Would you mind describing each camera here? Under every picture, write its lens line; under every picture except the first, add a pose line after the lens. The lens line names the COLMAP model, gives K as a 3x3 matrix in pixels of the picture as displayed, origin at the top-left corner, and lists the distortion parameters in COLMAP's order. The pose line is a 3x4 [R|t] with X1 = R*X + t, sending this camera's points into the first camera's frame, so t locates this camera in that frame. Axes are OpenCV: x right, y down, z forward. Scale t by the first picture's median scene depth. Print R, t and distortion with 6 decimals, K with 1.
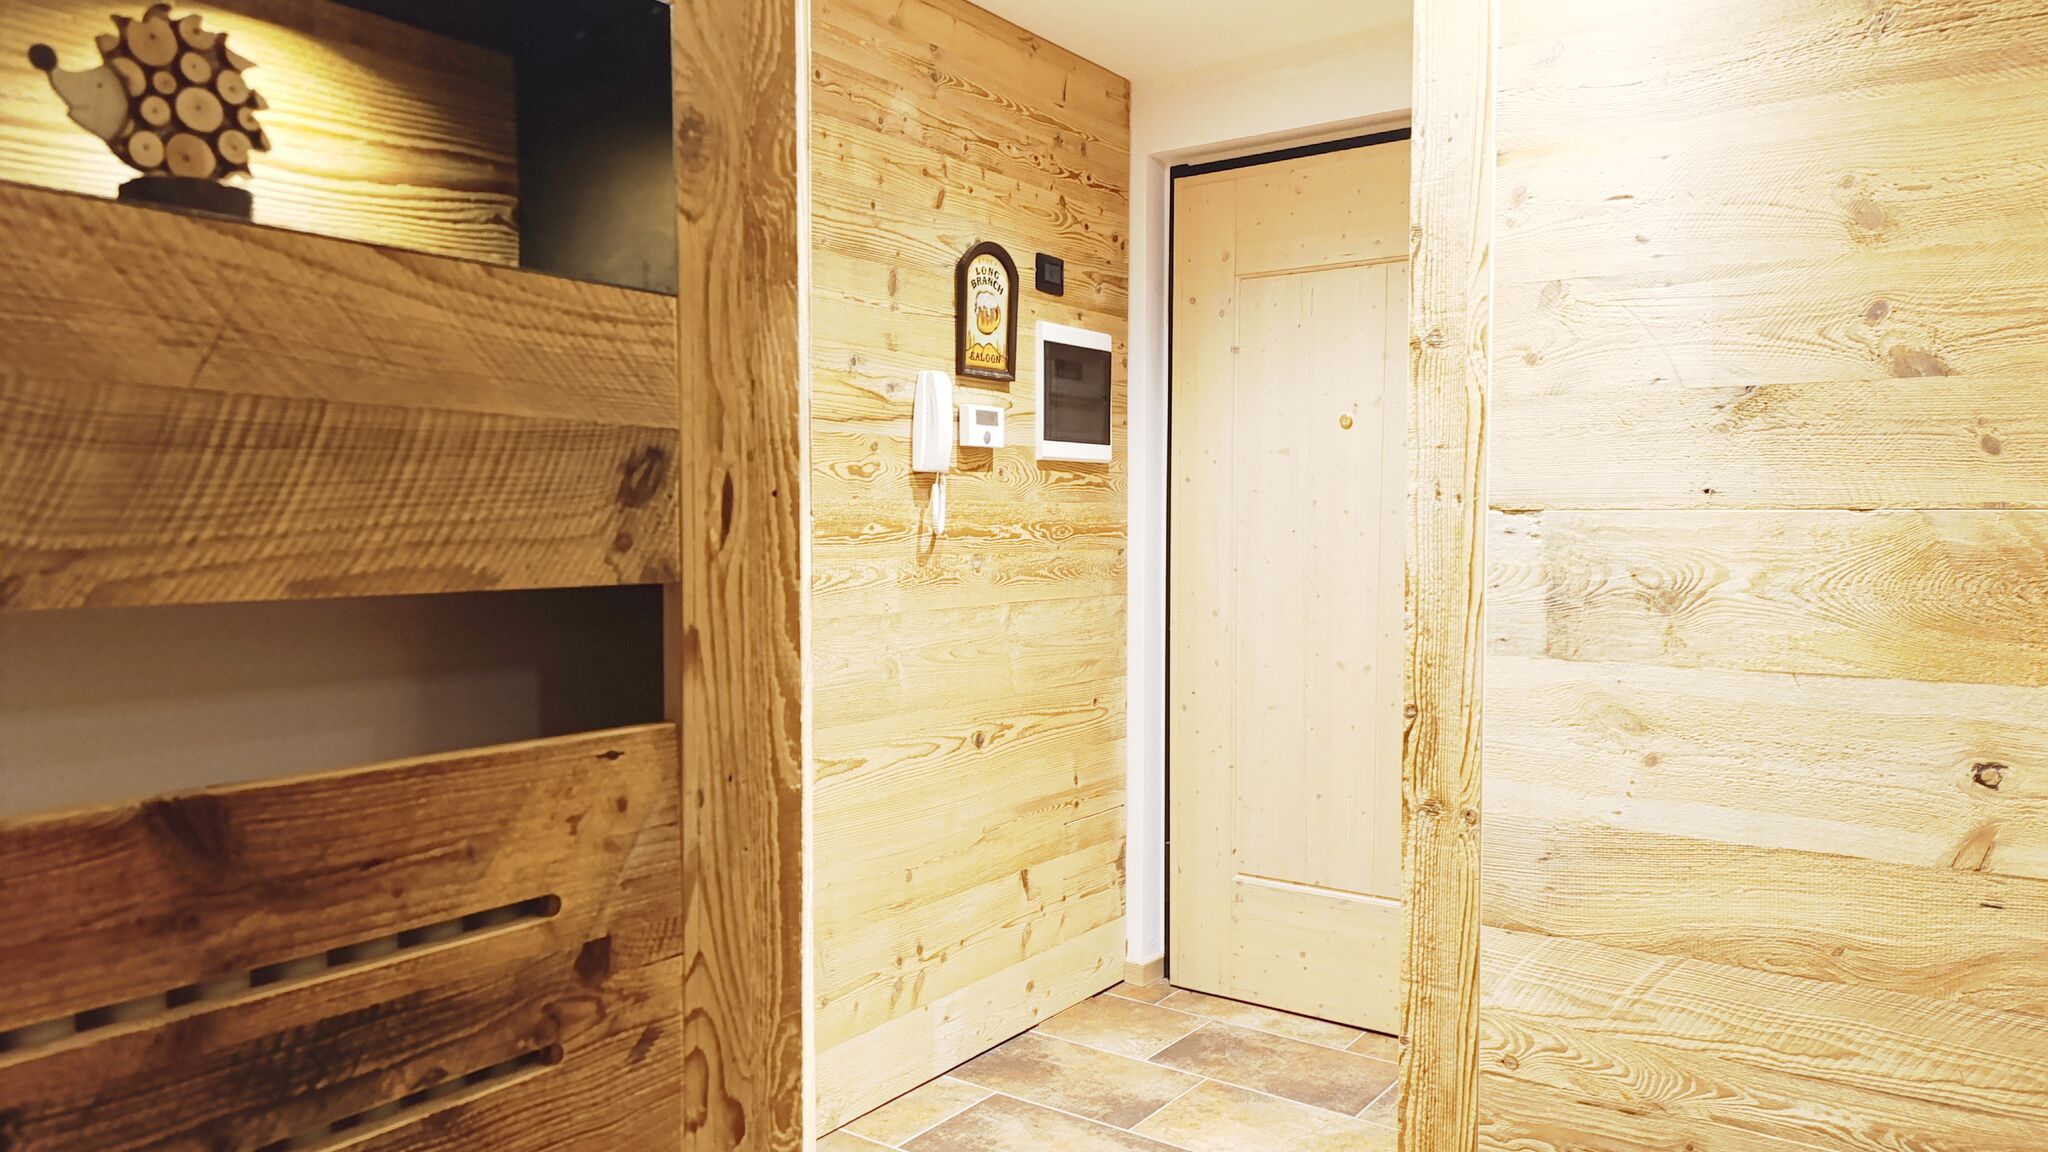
lens RADIAL K [[1390.5, 0, 1014.8], [0, 1390.5, 580.3], [0, 0, 1]] dist [0.048595, -0.039810]
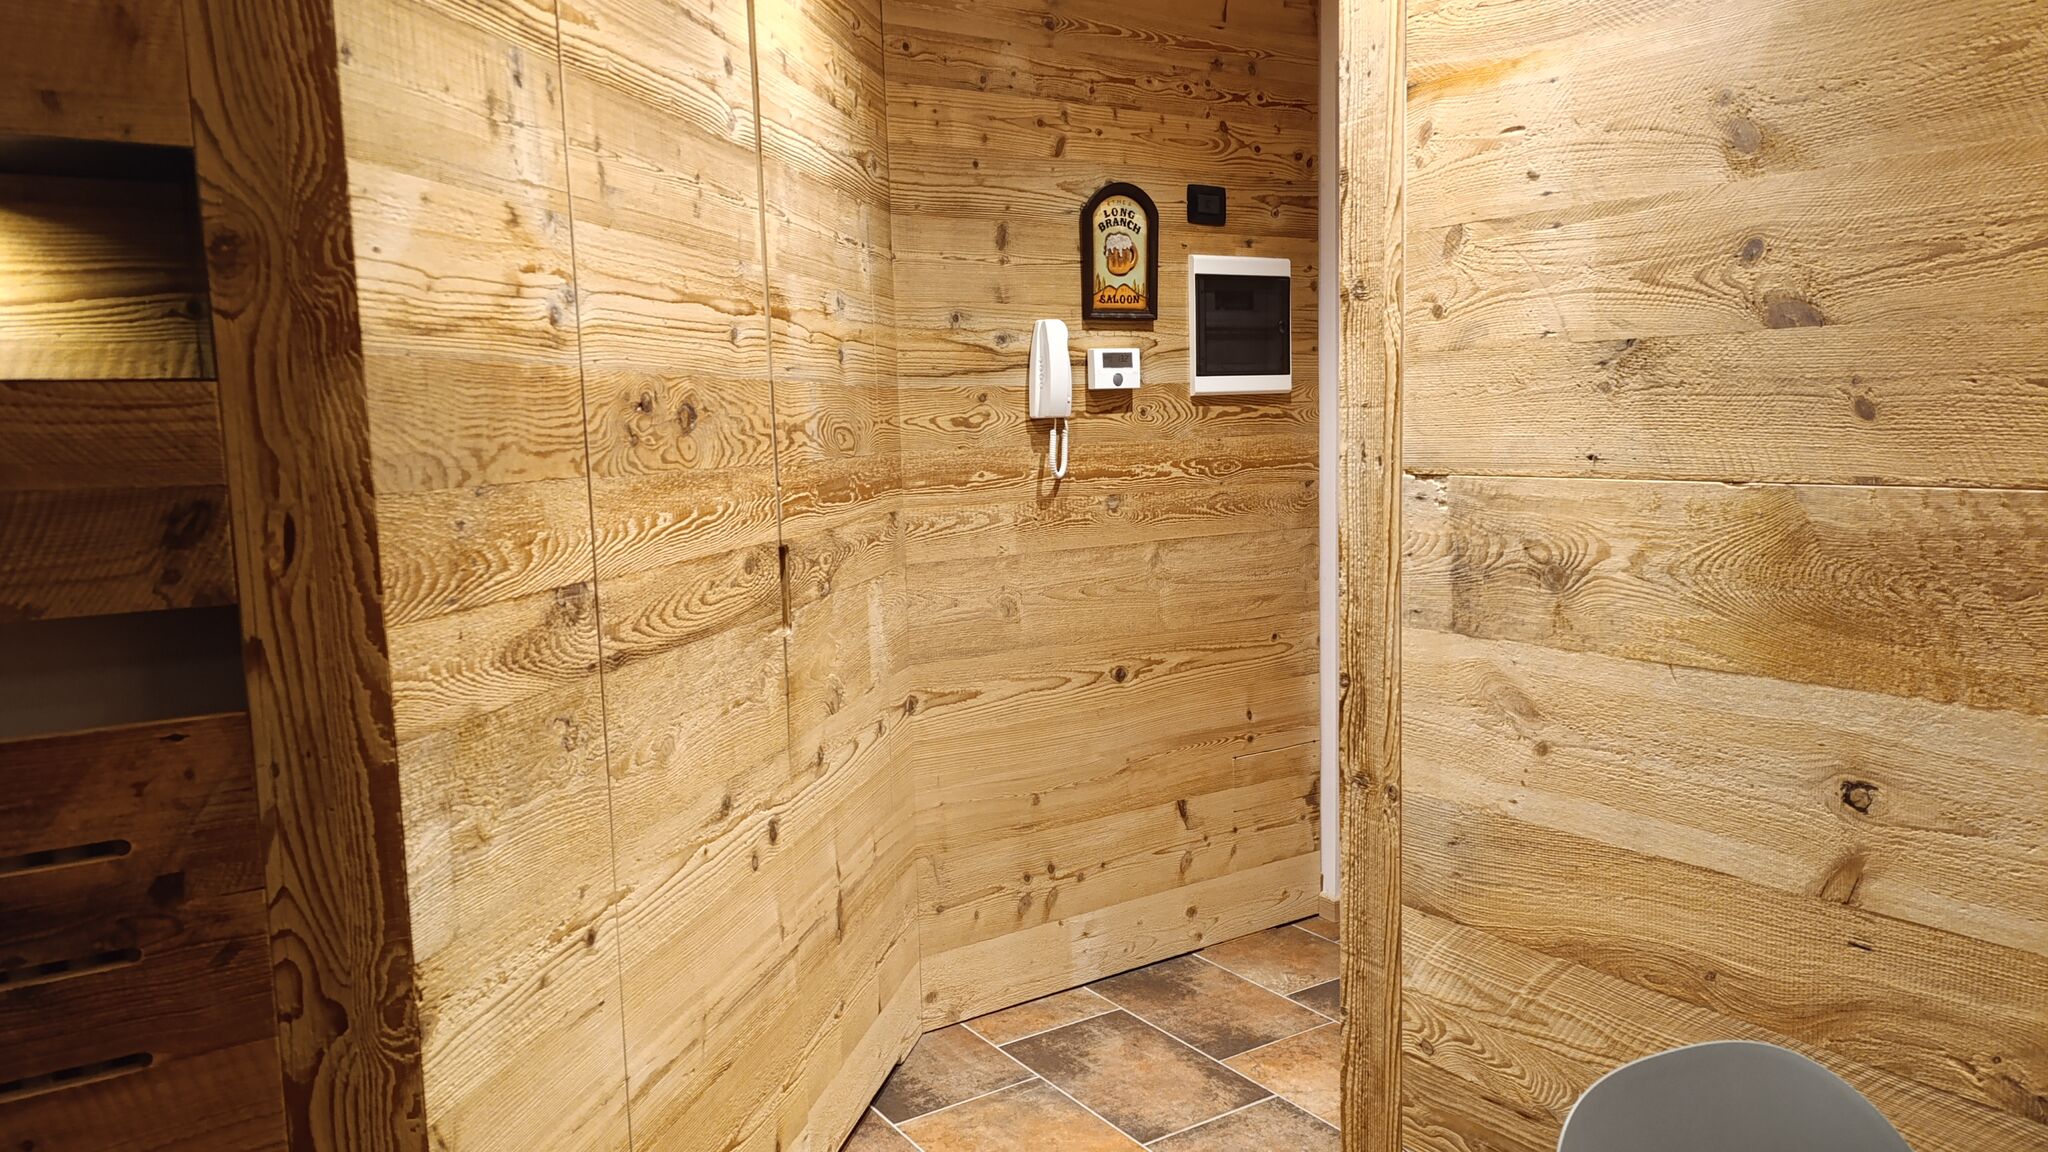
lens RADIAL K [[1390.5, 0, 1020.5], [0, 1390.5, 579.0], [0, 0, 1]] dist [0.048595, -0.039810]
pose [[0.934071, 0.014421, -0.356796, 0.465268], [0.012785, 0.997193, 0.073776, -0.055994], [0.356858, -0.073474, 0.931265, 0.029870]]
